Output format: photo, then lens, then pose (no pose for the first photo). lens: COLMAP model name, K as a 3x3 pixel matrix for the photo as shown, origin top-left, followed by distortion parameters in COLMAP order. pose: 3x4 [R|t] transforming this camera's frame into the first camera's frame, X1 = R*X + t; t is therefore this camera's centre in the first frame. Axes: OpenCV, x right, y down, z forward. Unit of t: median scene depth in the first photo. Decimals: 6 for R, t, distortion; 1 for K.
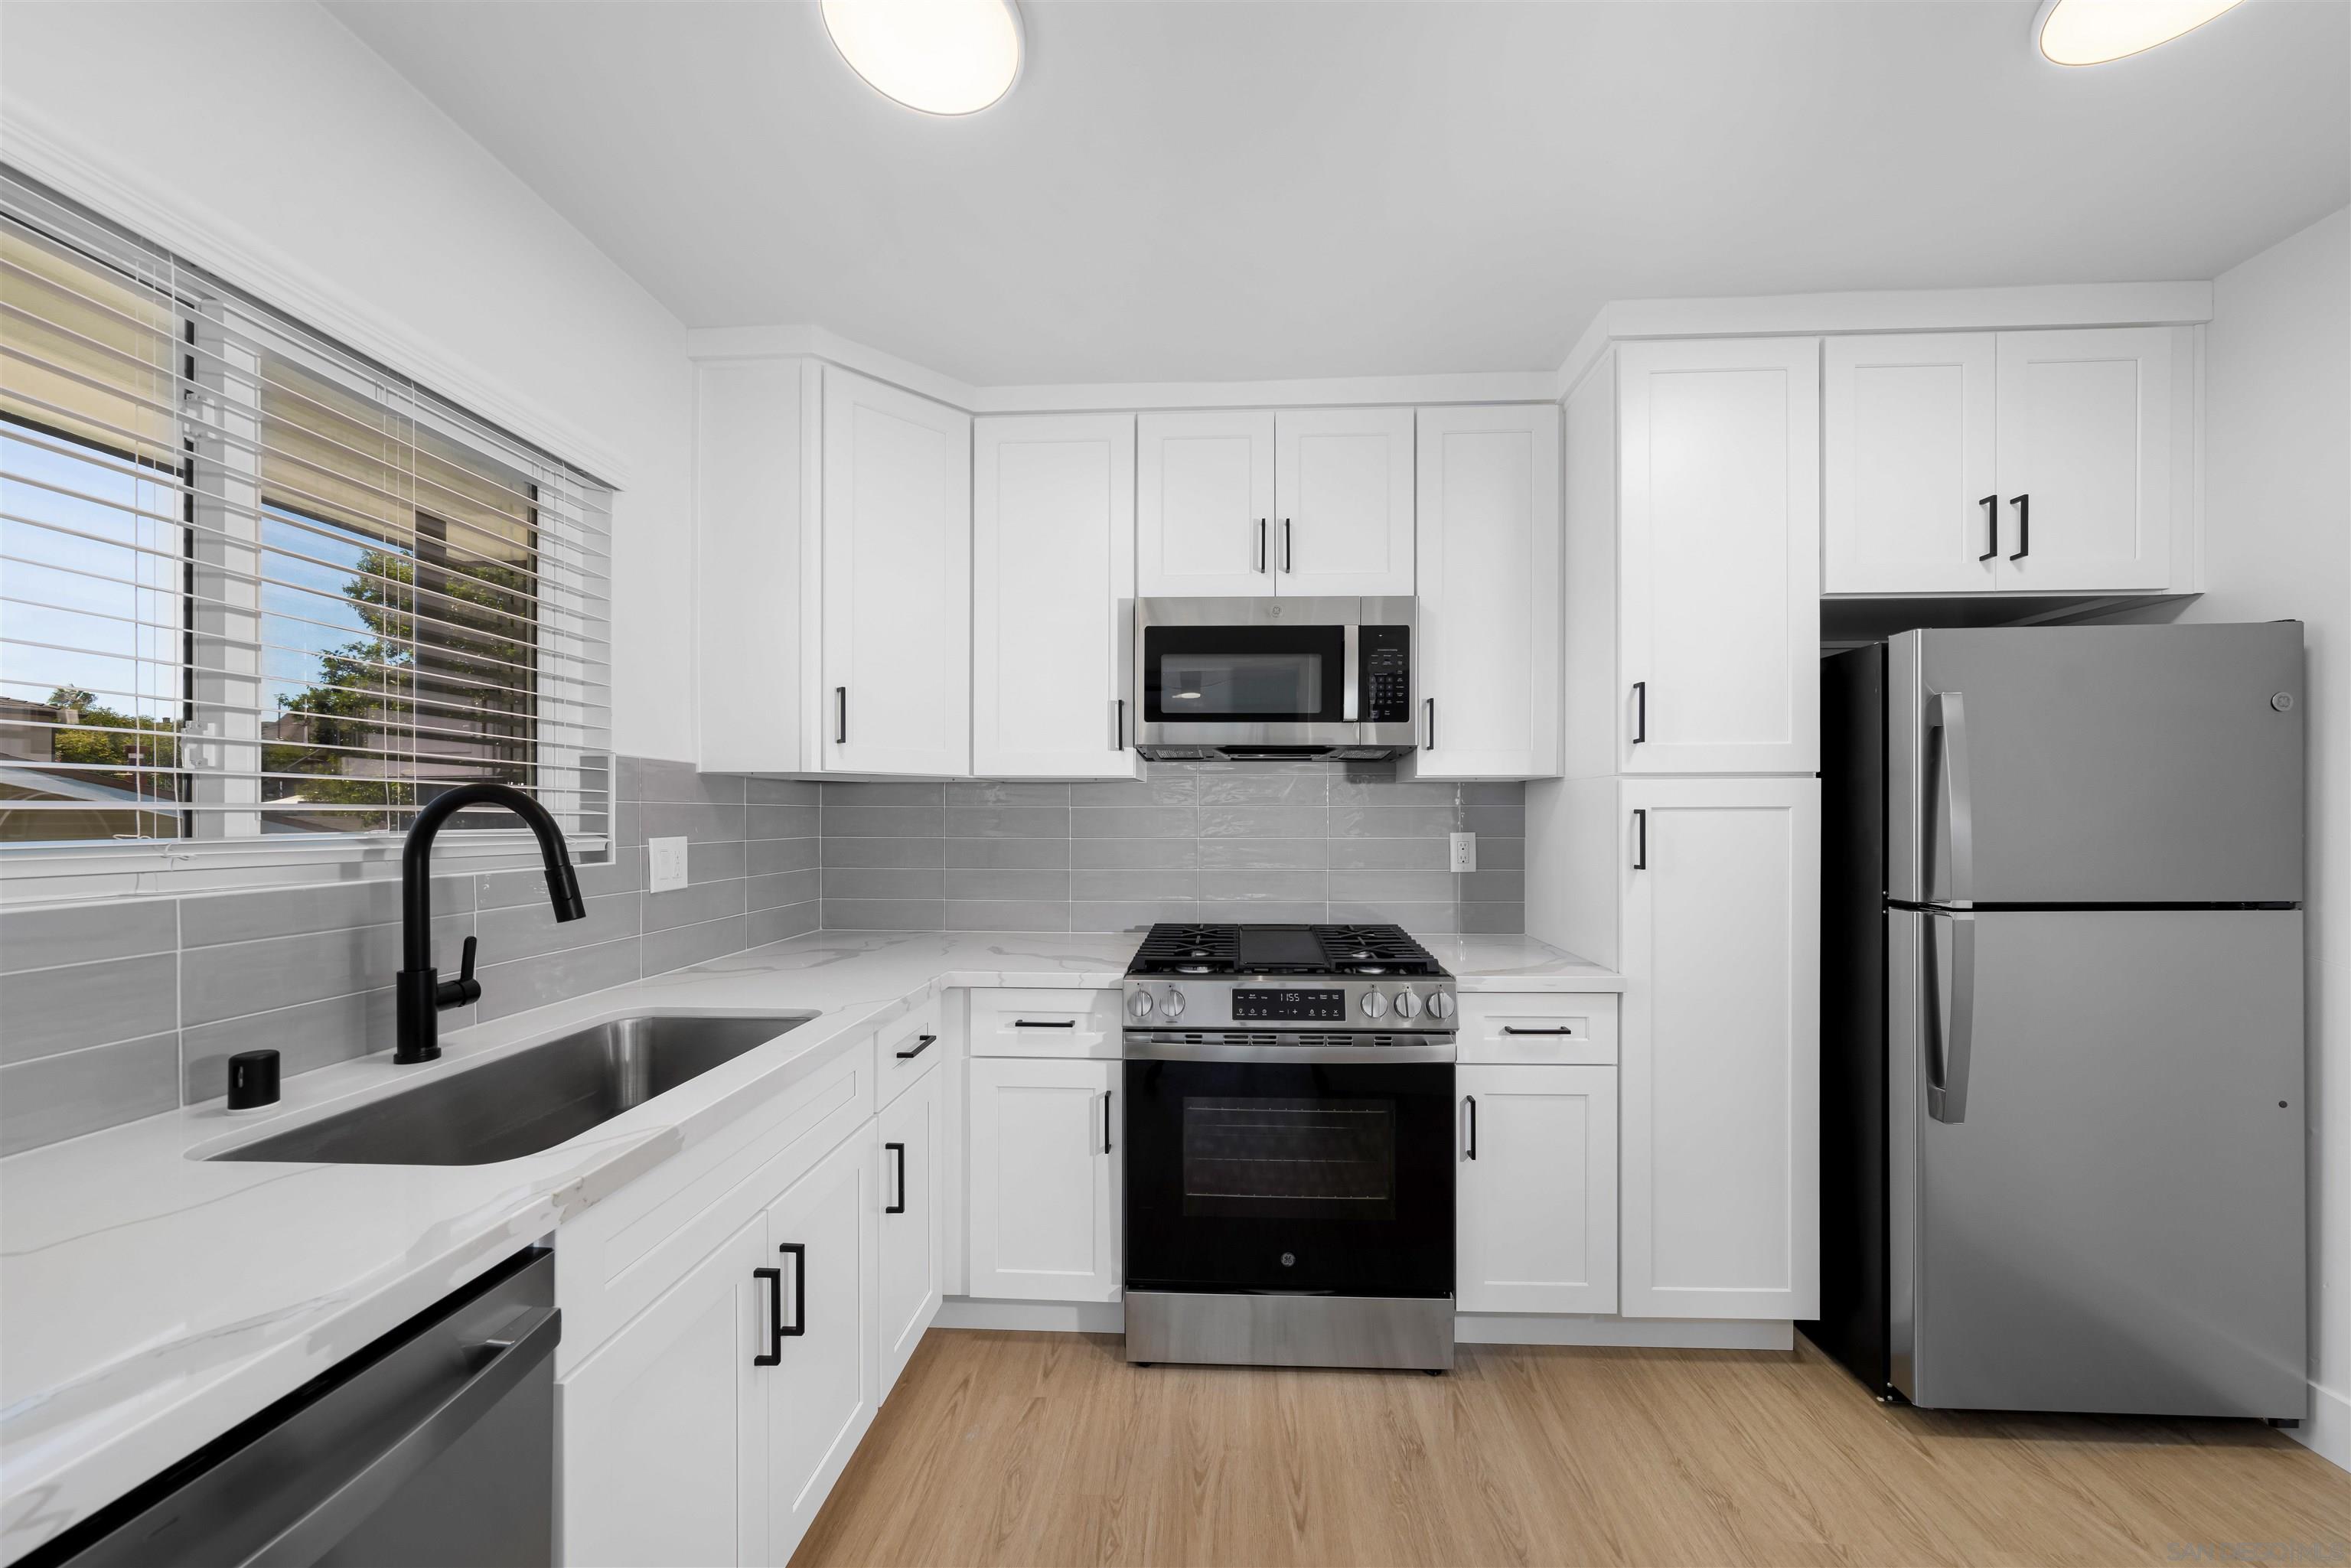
lens RADIAL K [[811.1, 0, 1203.1], [0, 811.1, 816.9], [0, 0, 1]] dist [-0.004929, 0.000039]
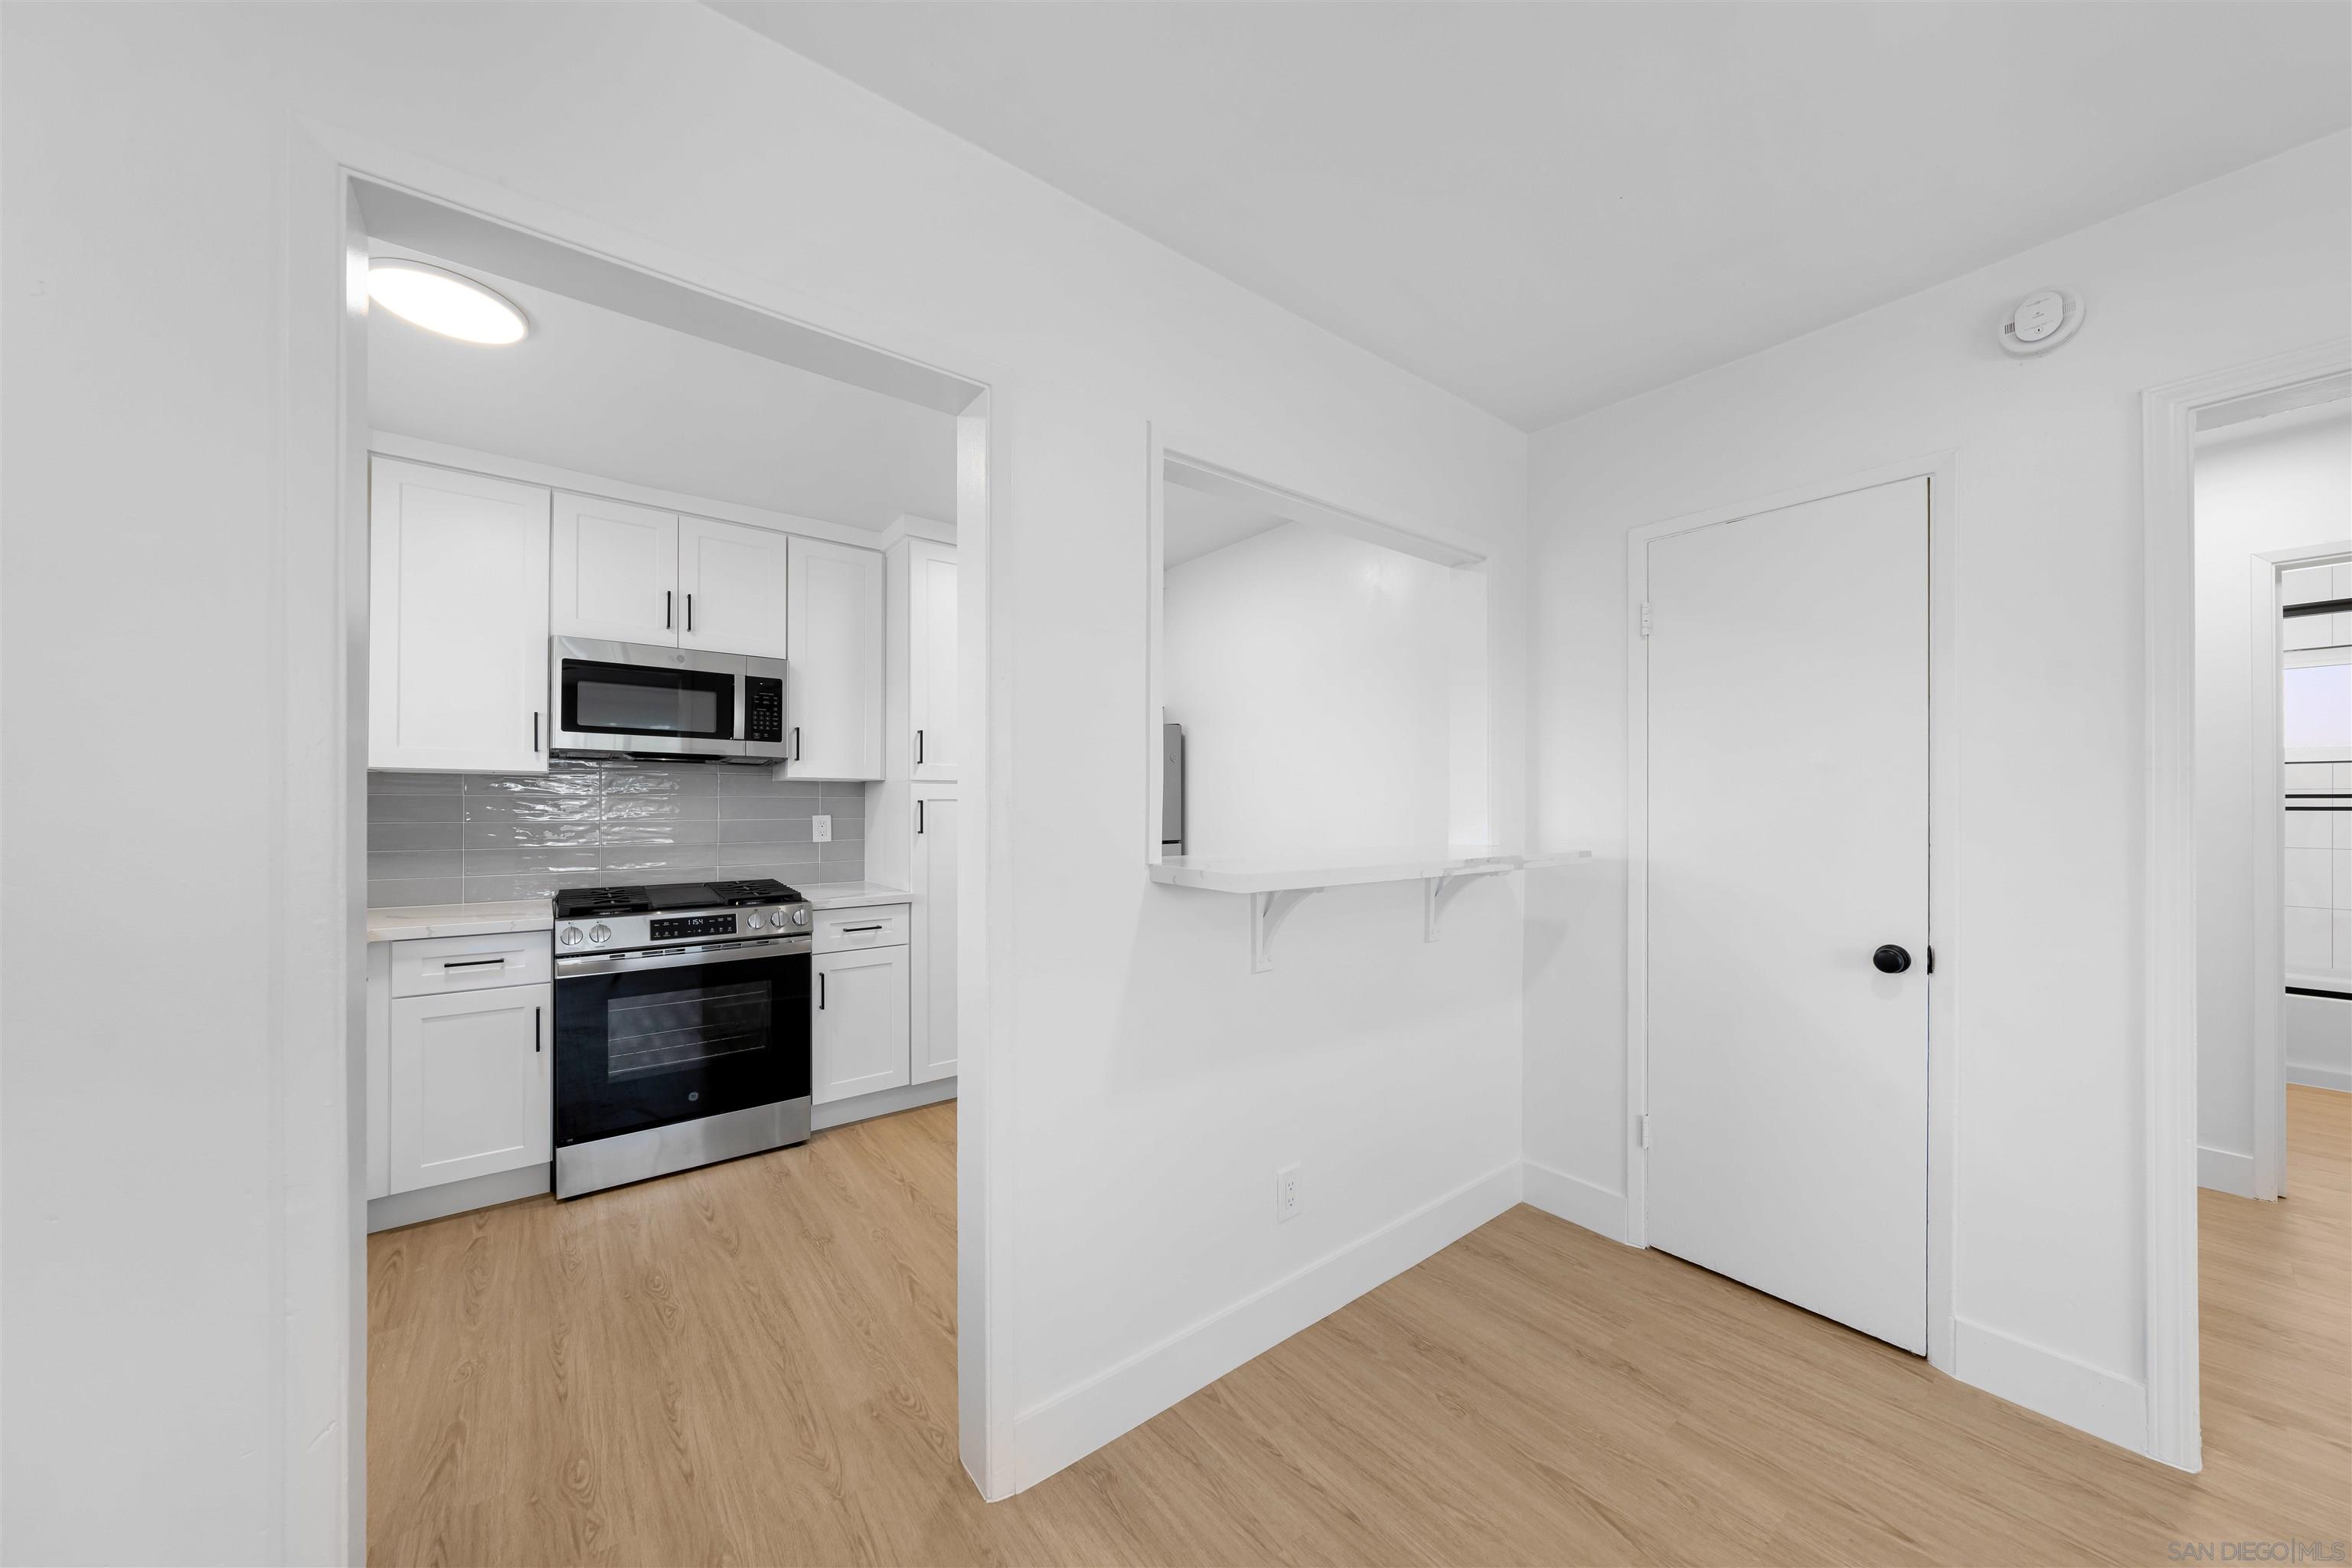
lens RADIAL K [[811.5, 0, 1206.1], [0, 811.5, 805.5], [0, 0, 1]] dist [-0.004929, 0.000039]
pose [[0.745740, 0.002912, 0.666230, -0.186276], [-0.002550, 0.999996, -0.001516, 0.003300], [-0.666232, -0.000569, 0.745745, -0.750821]]
